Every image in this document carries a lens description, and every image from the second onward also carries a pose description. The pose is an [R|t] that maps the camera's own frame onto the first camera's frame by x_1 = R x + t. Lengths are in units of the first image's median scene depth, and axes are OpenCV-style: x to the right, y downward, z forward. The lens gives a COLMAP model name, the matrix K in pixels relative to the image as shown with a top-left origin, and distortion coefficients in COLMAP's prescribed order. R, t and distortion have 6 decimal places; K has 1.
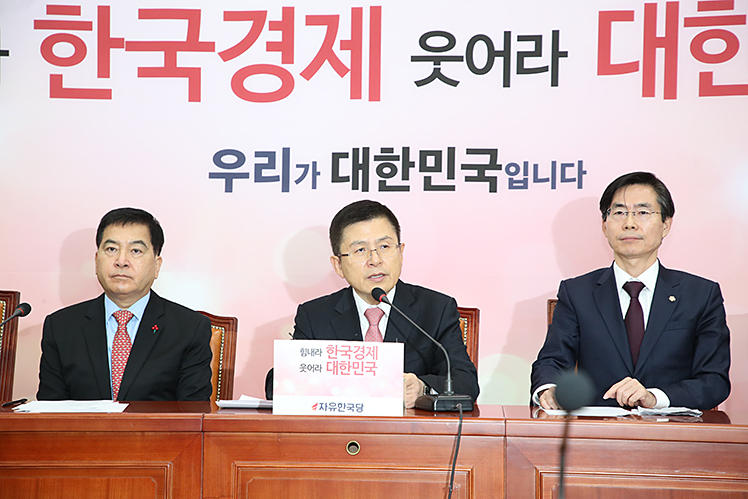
lens RADIAL K [[1881.3, 0, 364.3], [0, 1881.3, 248.9], [0, 0, 1]] dist [0.590360, -0.193931]
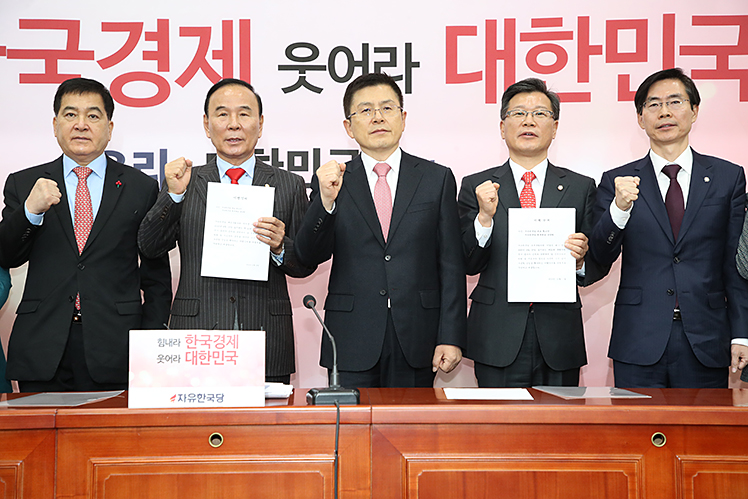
lens RADIAL K [[1319.9, 0, 374.0], [0, 1319.9, 249.5], [0, 0, 1]] dist [0.310873, -0.069350]
pose [[0.996774, -0.012289, 0.079312, 0.017566], [0.012550, 0.999917, -0.002792, 0.007507], [-0.079271, 0.003779, 0.996846, 0.229886]]
